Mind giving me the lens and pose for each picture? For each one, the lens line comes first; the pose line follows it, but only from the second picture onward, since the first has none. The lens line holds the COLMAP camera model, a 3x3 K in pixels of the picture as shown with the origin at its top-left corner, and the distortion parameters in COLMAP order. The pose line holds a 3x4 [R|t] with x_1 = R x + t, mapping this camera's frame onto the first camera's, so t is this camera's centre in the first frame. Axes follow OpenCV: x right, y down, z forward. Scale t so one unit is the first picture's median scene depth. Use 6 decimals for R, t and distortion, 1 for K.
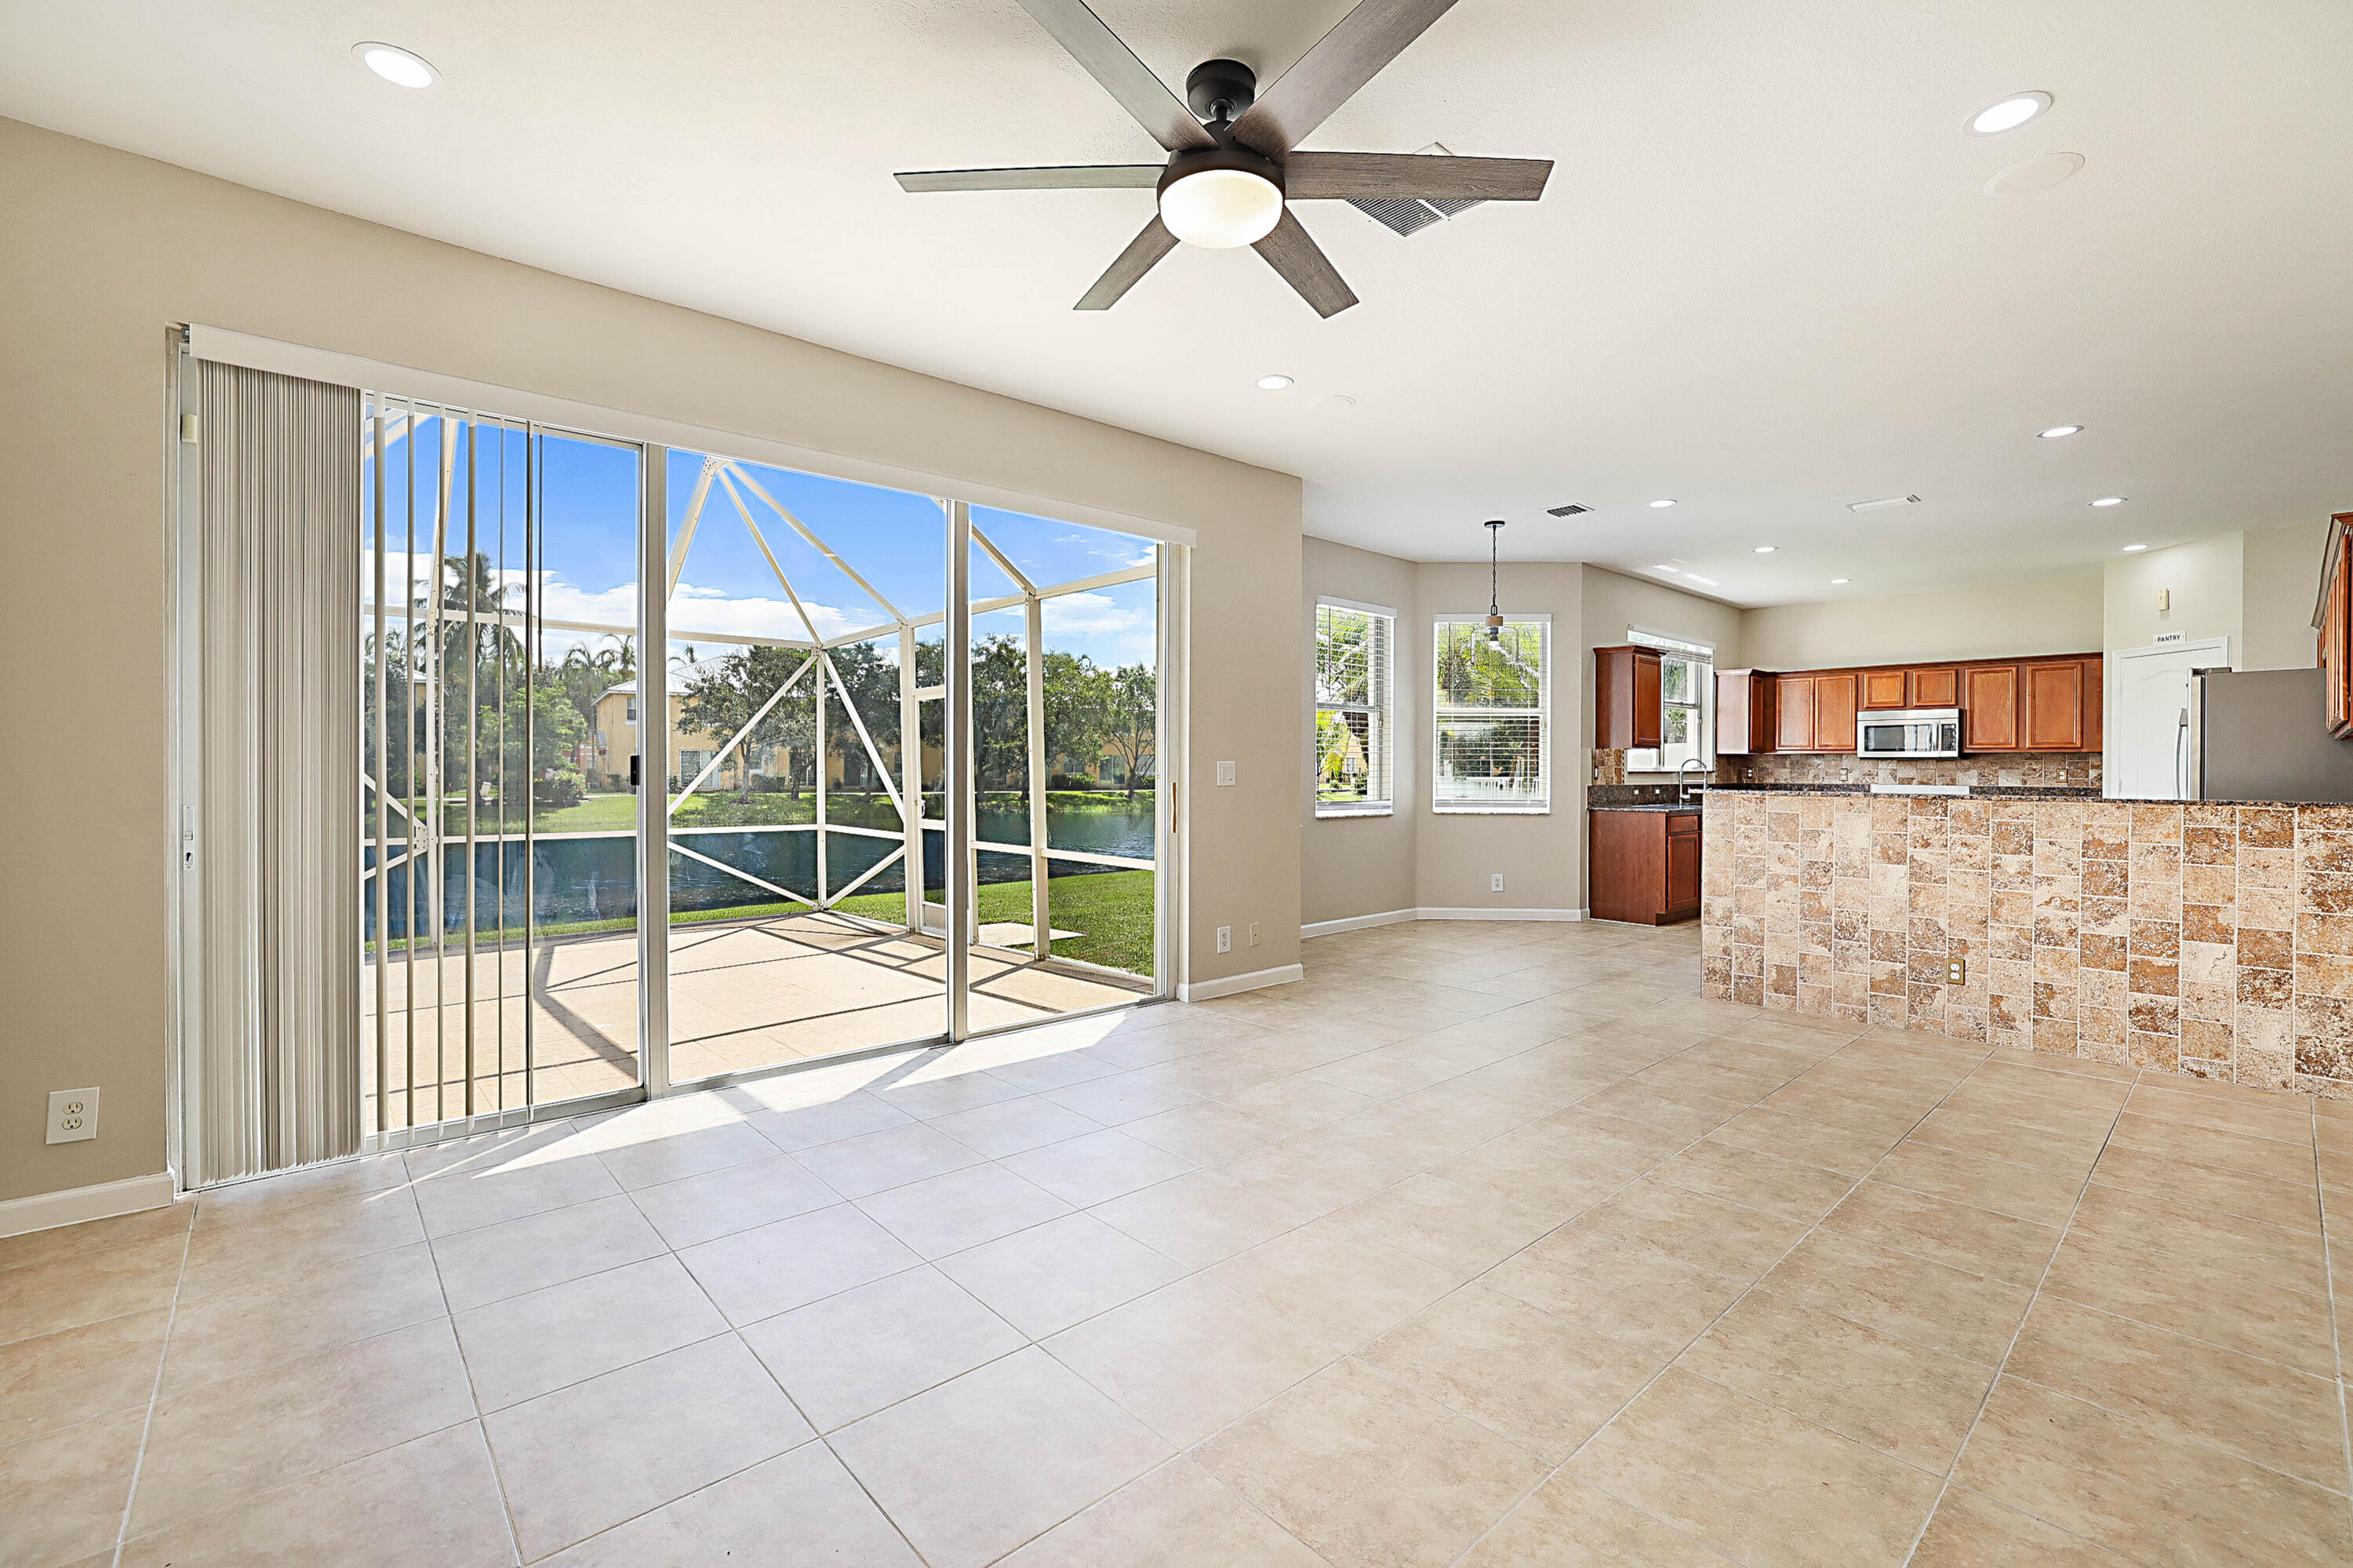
lens RADIAL K [[1011.1, 0, 1176.6], [0, 1011.1, 776.4], [0, 0, 1]] dist [-0.043821, 0.015297]
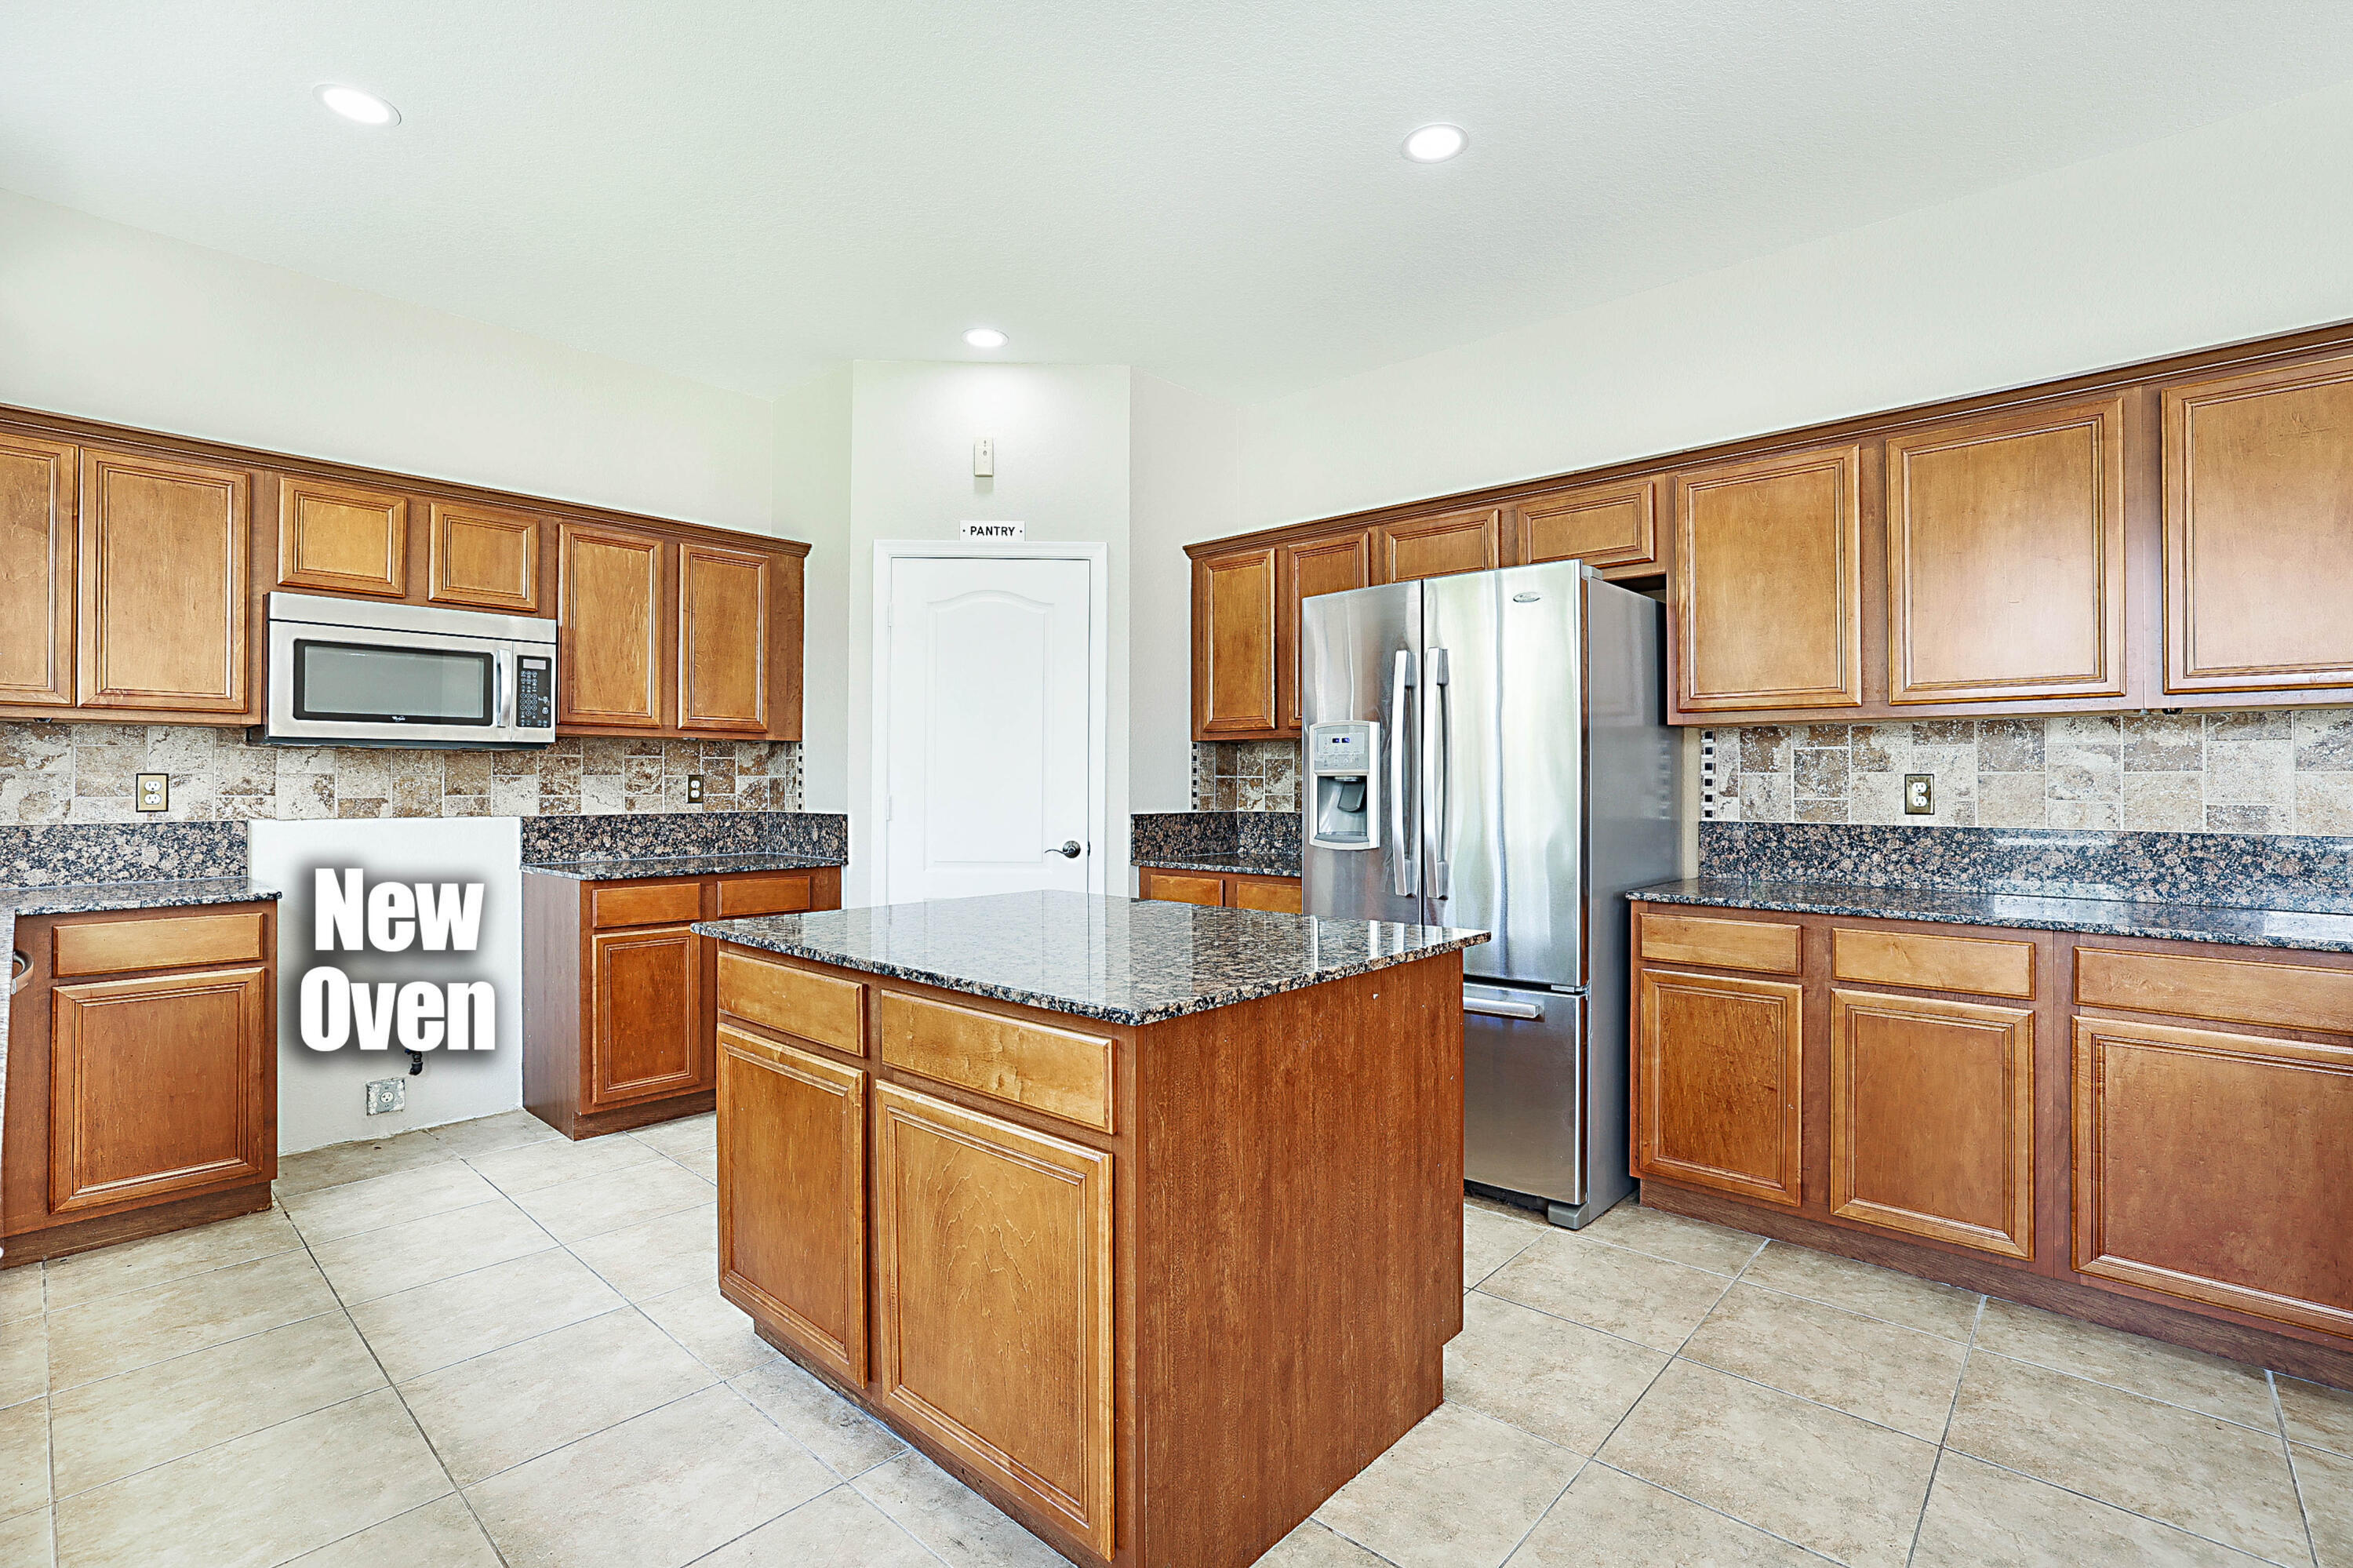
lens RADIAL K [[1074.7, 0, 1176.5], [0, 1074.7, 784.0], [0, 0, 1]] dist [-0.044101, 0.020232]
pose [[-0.098241, -0.005385, 0.995148, 0.635471], [0.007060, 0.999956, 0.006108, -0.008515], [-0.995138, 0.007626, -0.098199, 1.455322]]
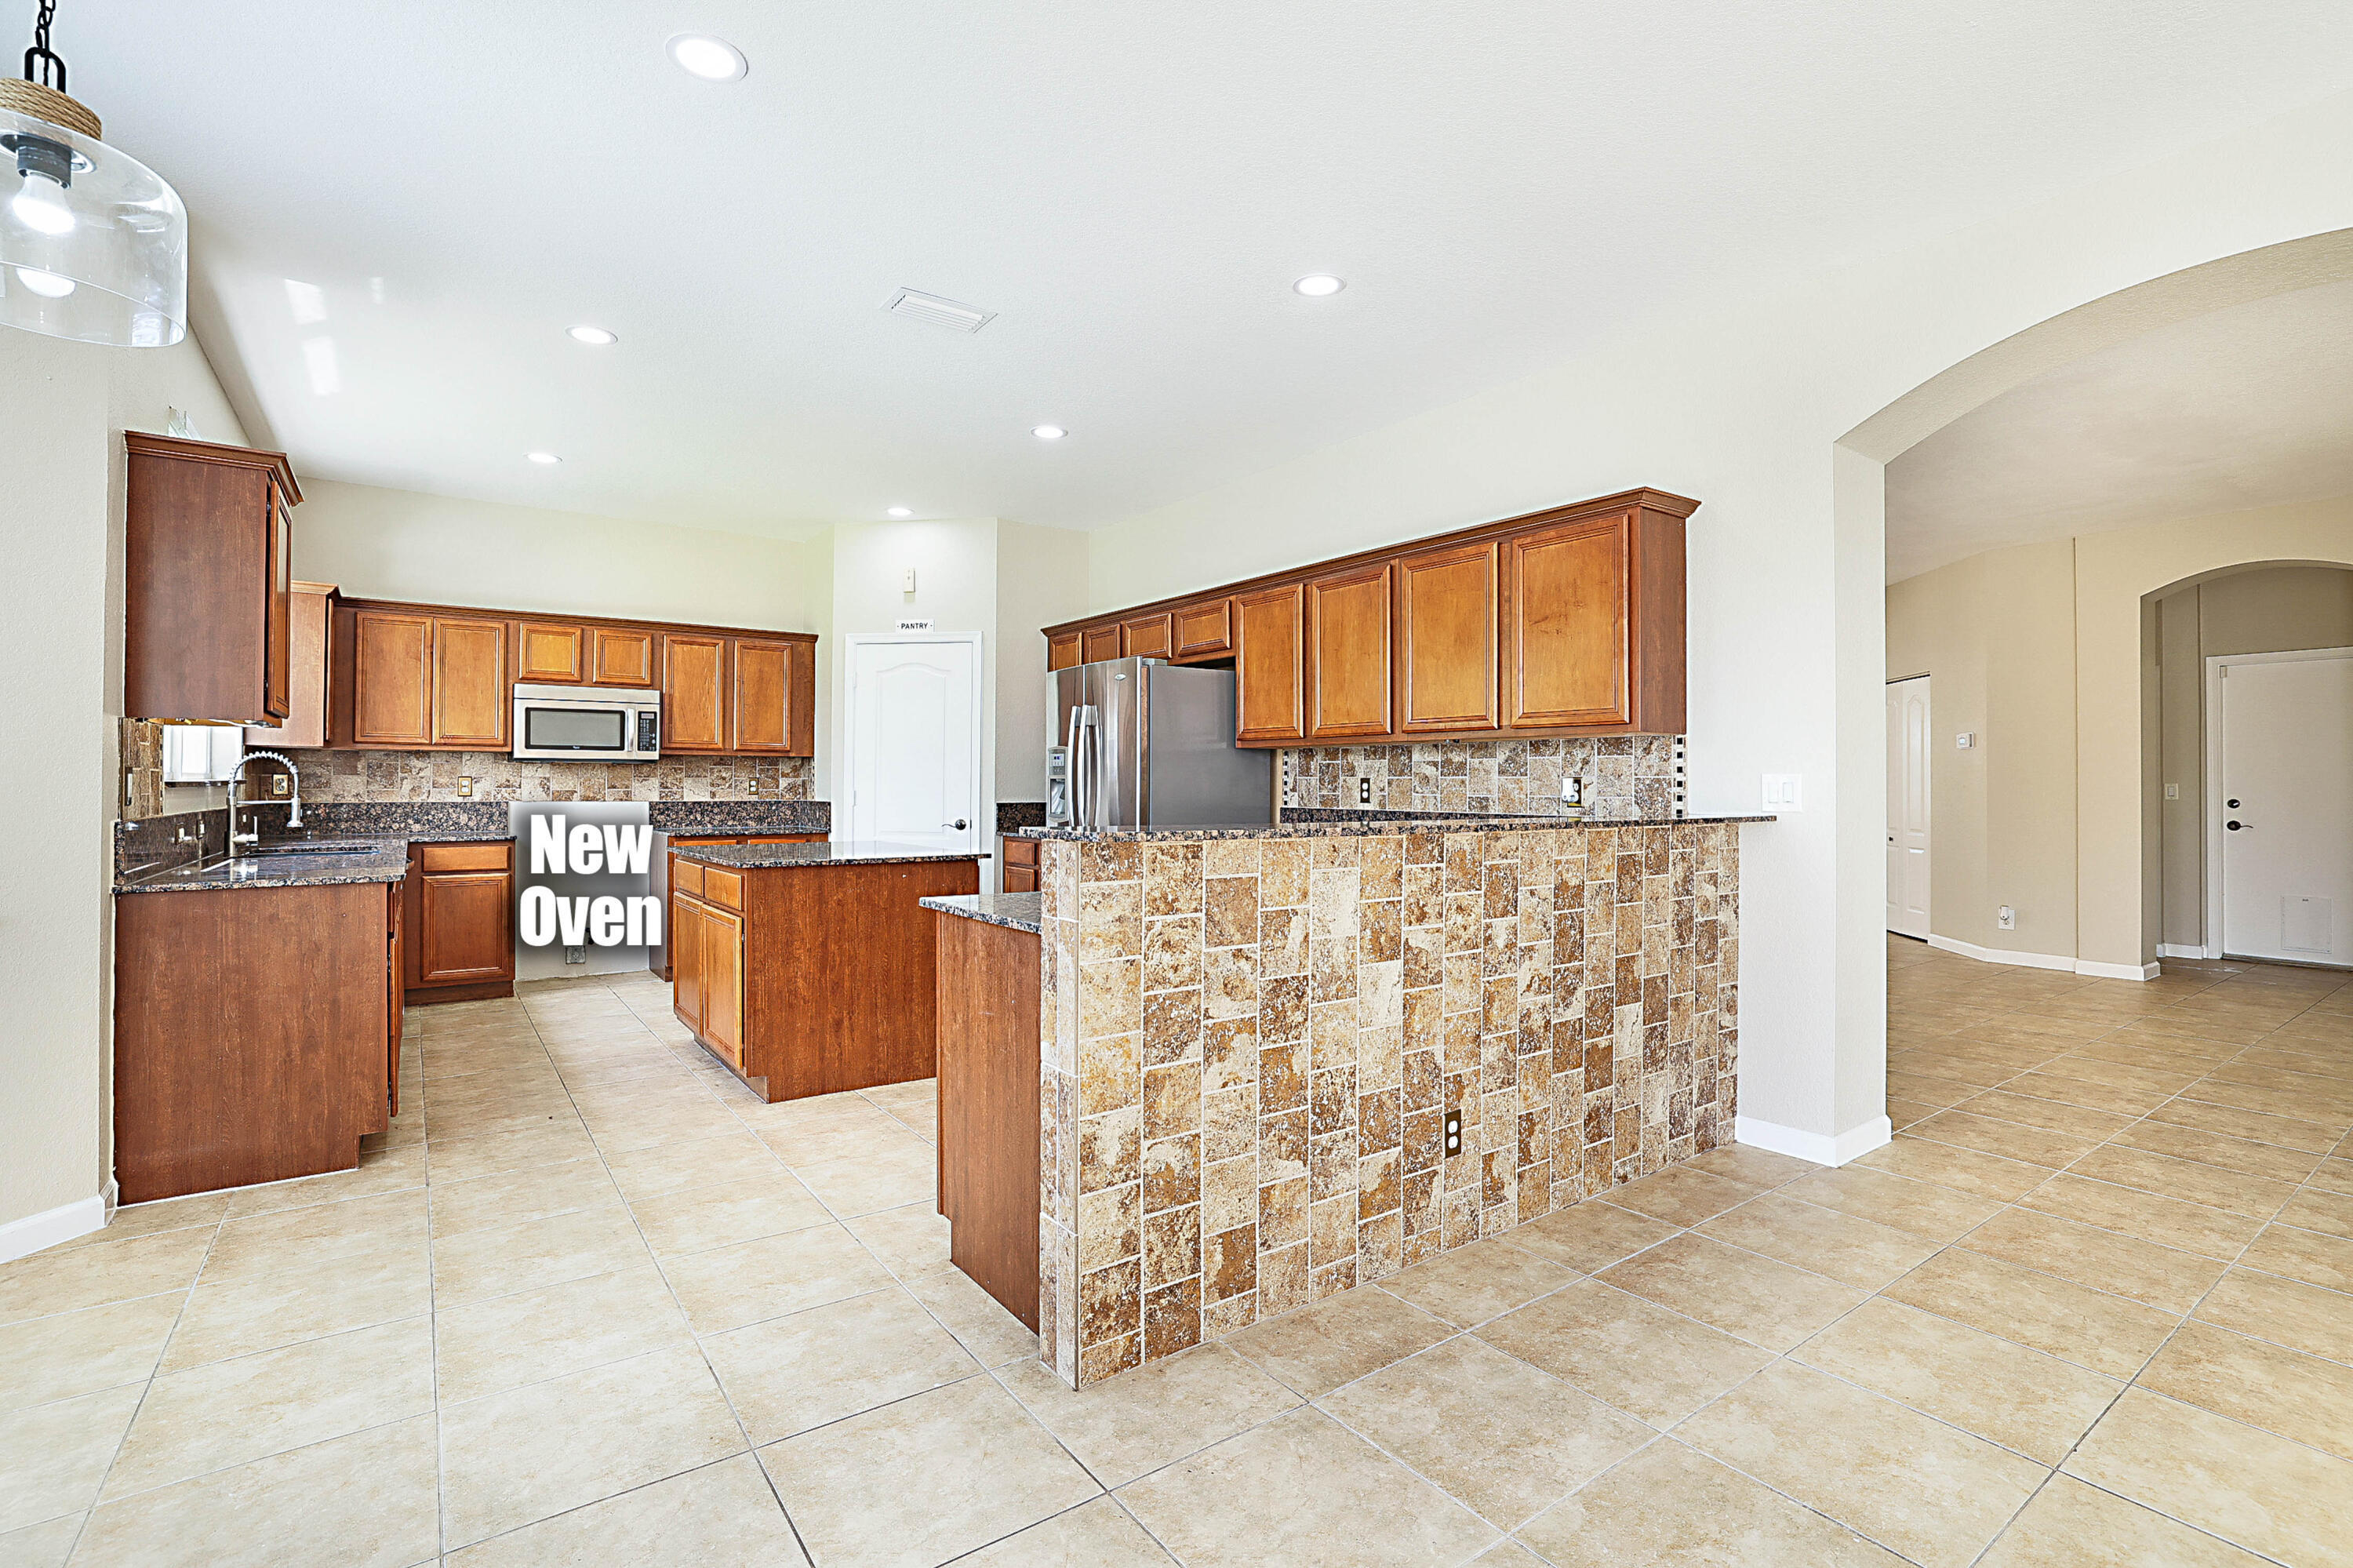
lens RADIAL K [[1074.7, 0, 1176.5], [0, 1074.7, 784.0], [0, 0, 1]] dist [-0.044101, 0.020232]
pose [[0.107381, -0.003649, 0.994211, 0.152412], [0.005692, 0.999979, 0.003055, -0.005747], [-0.994202, 0.005331, 0.107399, 1.018091]]
